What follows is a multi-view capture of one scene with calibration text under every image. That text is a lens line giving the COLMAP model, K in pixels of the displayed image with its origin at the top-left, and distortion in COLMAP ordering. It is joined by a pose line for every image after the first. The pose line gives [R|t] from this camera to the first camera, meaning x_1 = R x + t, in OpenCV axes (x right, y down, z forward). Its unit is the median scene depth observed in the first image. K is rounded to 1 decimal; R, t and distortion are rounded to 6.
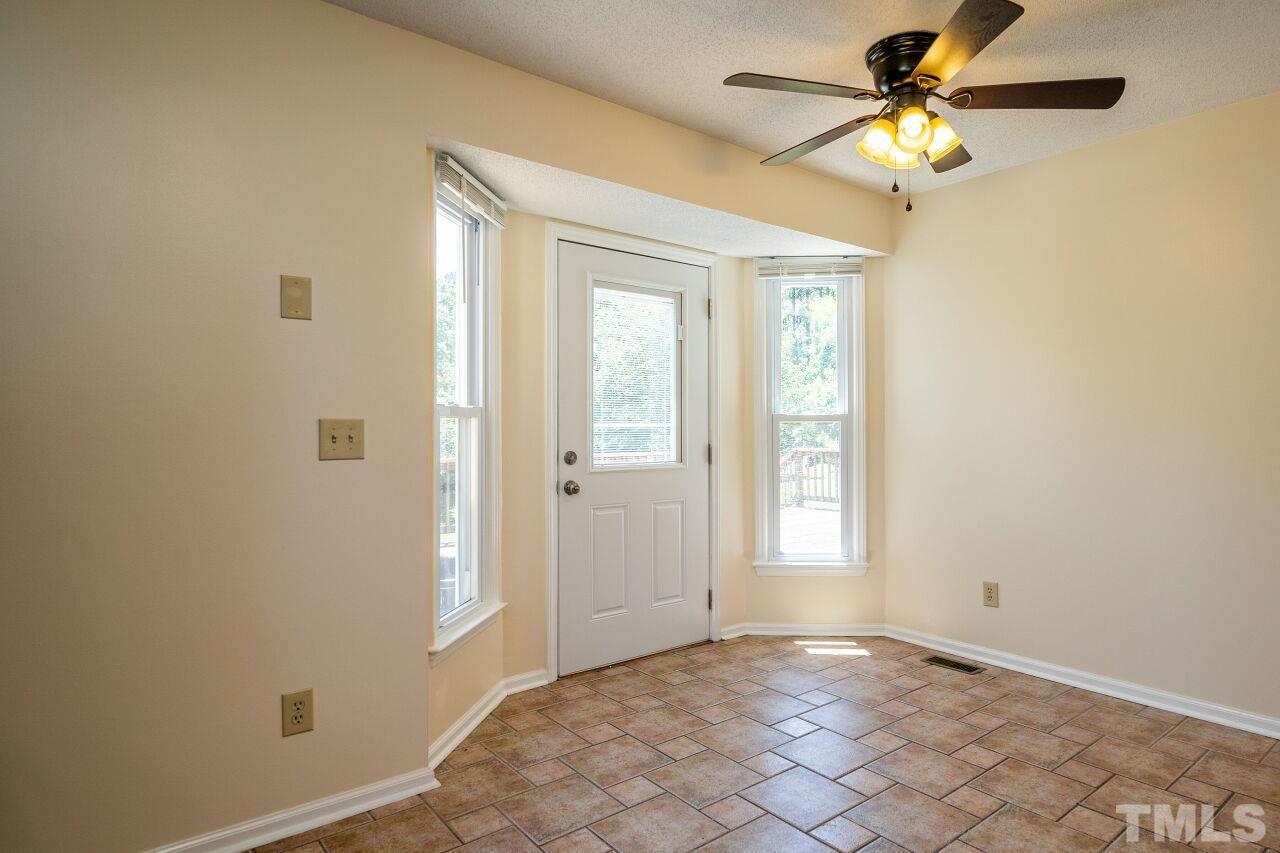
lens RADIAL K [[868.3, 0, 640.0], [0, 868.3, 426.5], [0, 0, 1]] dist [0.000628, 0.000575]
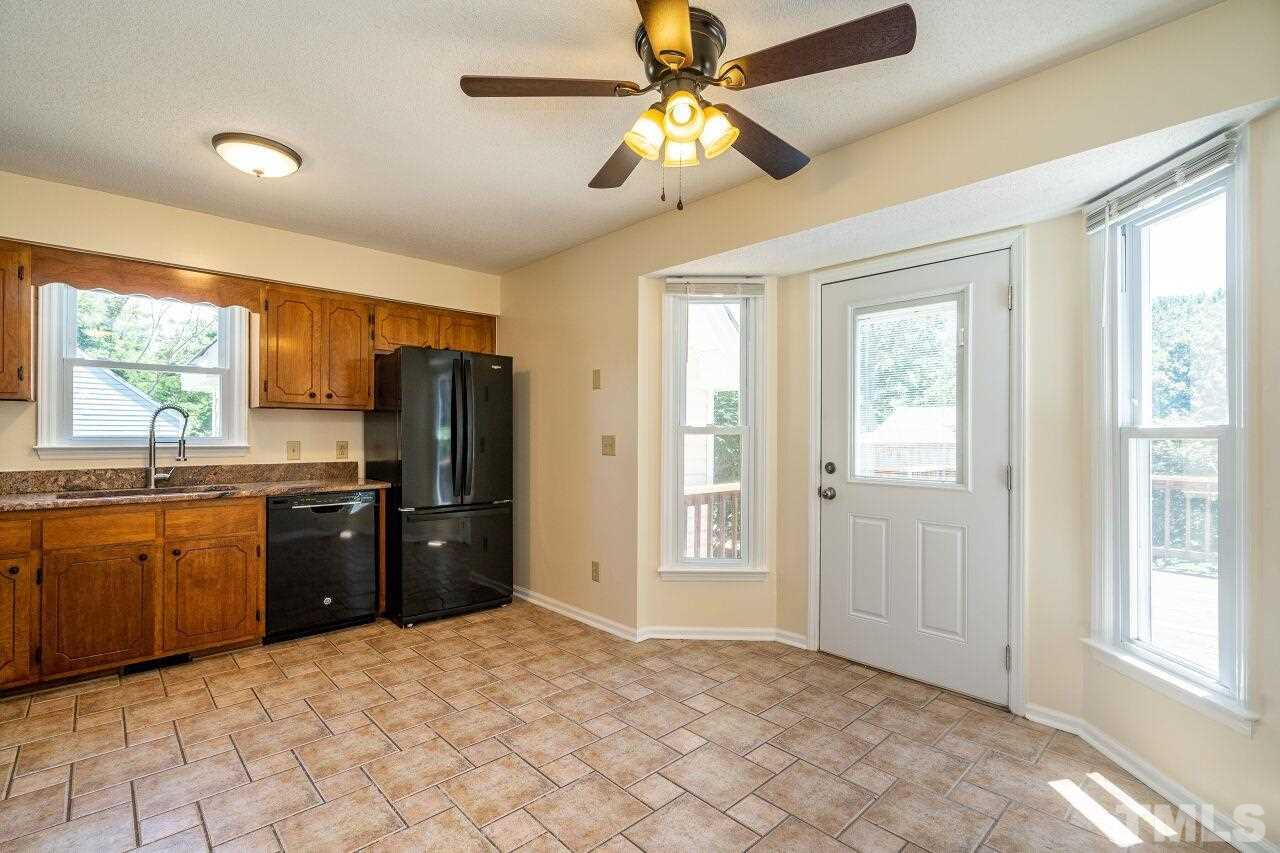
lens RADIAL K [[650.2, 0, 669.8], [0, 650.2, 429.0], [0, 0, 1]] dist [0.000490, 0.000427]
pose [[-0.033371, -0.010358, -0.999389, 0.803506], [-0.006102, 0.999930, -0.010160, -0.005886], [0.999424, 0.005760, -0.033431, 0.813243]]
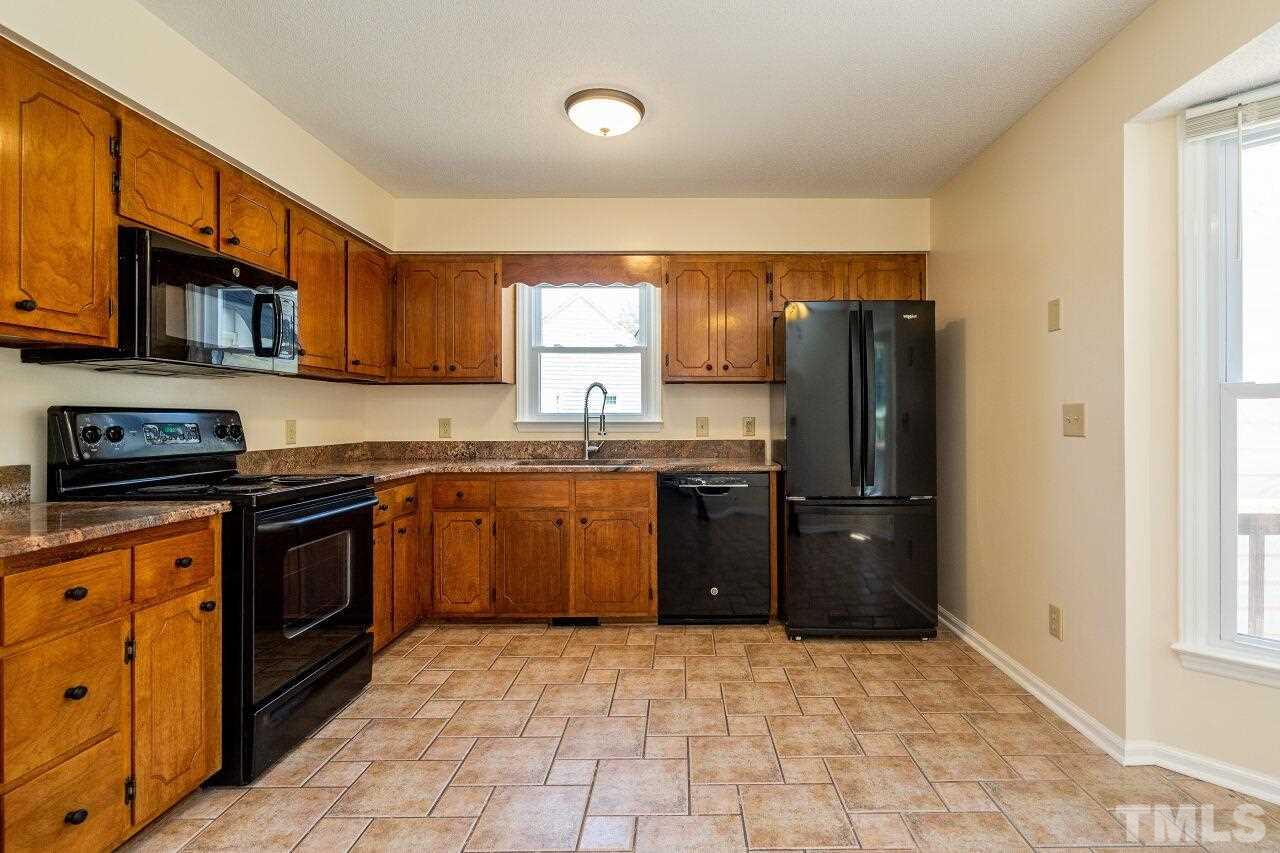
lens RADIAL K [[665.1, 0, 634.1], [0, 665.1, 414.4], [0, 0, 1]] dist [-0.002622, 0.001073]
pose [[-0.745514, -0.003138, -0.666483, 0.518227], [-0.001682, 0.999995, -0.002827, 0.006785], [0.666488, -0.000987, -0.745515, 0.878453]]
